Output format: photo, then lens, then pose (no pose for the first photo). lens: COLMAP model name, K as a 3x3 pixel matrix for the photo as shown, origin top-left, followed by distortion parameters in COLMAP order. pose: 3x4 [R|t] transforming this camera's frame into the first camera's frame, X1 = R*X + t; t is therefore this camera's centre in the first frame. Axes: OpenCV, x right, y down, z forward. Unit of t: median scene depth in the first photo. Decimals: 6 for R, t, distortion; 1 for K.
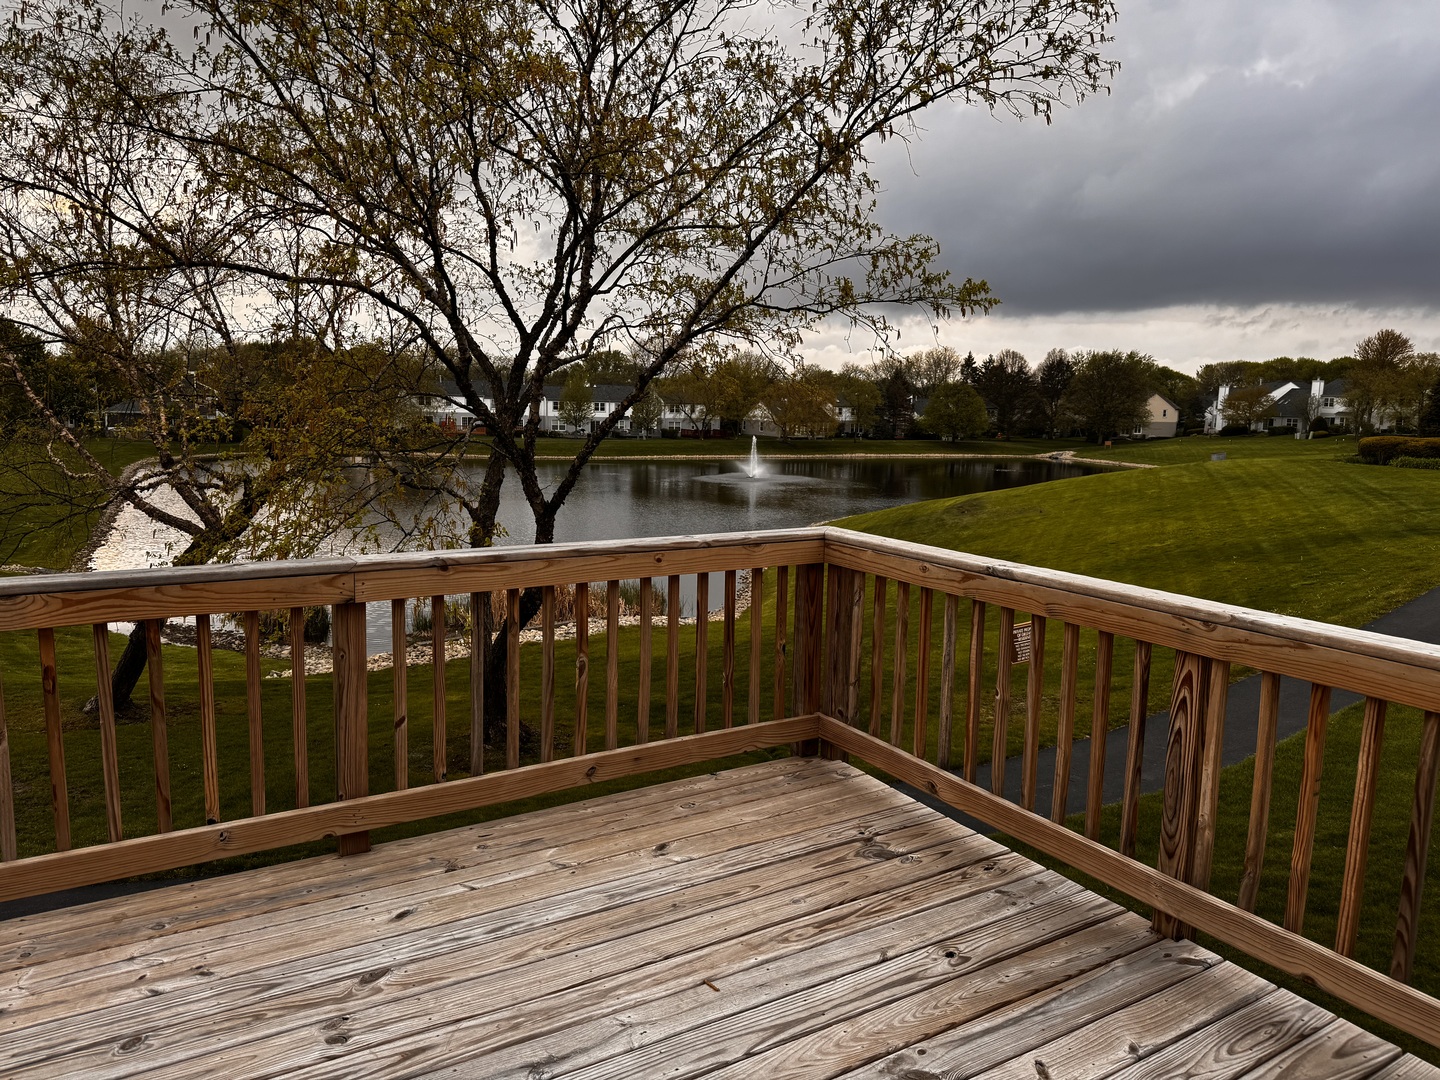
lens RADIAL K [[1016.2, 0, 732.3], [0, 1016.2, 534.5], [0, 0, 1]] dist [0.040714, -0.048238]
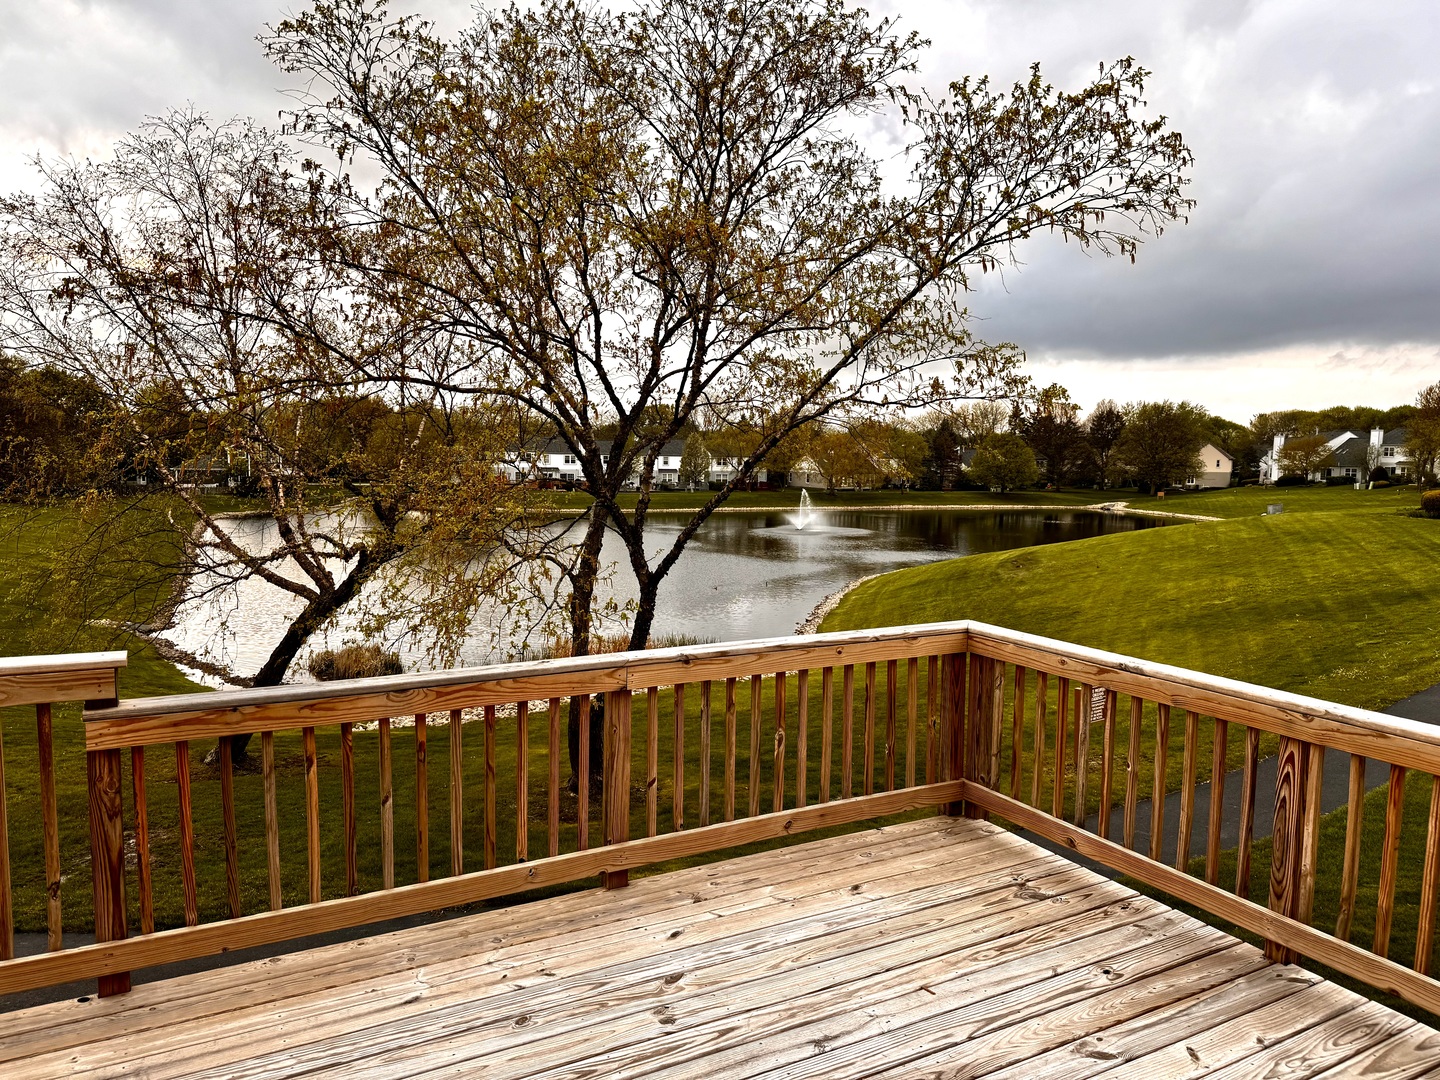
lens RADIAL K [[1016.2, 0, 730.4], [0, 1016.2, 545.7], [0, 0, 1]] dist [0.040714, -0.048238]
pose [[0.998950, -0.002498, -0.045746, -0.154544], [0.000714, 0.999240, -0.038969, -0.058838], [0.045809, 0.038895, 0.998193, -0.254610]]
